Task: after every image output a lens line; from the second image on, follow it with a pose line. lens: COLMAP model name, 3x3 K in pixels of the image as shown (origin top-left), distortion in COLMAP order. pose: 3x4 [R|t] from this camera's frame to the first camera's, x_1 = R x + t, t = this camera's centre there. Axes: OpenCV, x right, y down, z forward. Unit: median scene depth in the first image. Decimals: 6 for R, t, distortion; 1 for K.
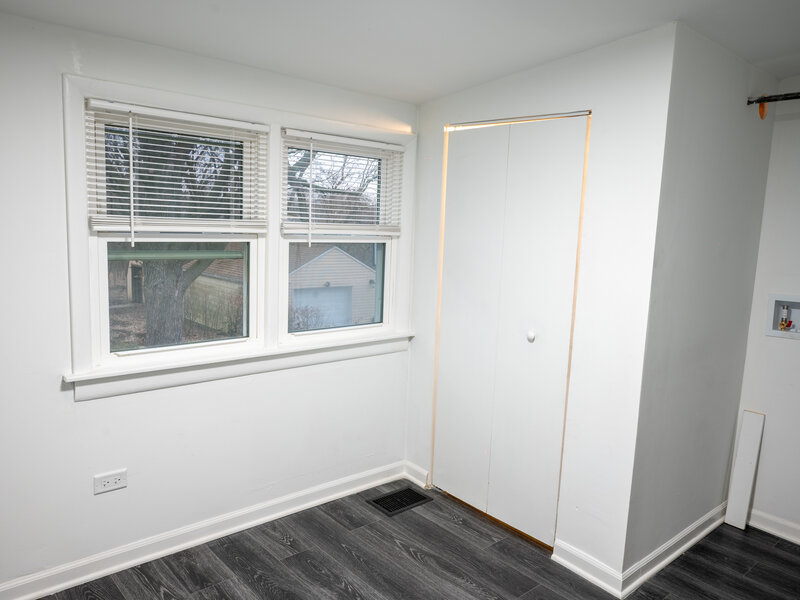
lens RADIAL K [[597.0, 0, 400.1], [0, 597.0, 301.0], [0, 0, 1]] dist [0.006261, 0.000923]
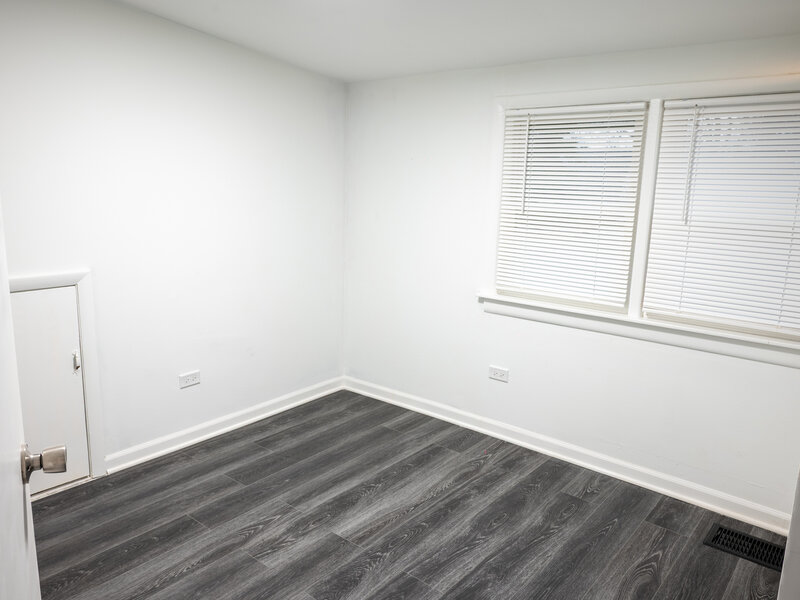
lens RADIAL K [[597.0, 0, 397.7], [0, 597.0, 299.6], [0, 0, 1]] dist [0.006261, 0.000923]
pose [[0.154511, 0.151984, -0.976231, 0.773253], [-0.155096, 0.979578, 0.127957, -0.017734], [0.975742, 0.131639, 0.174928, 0.437981]]
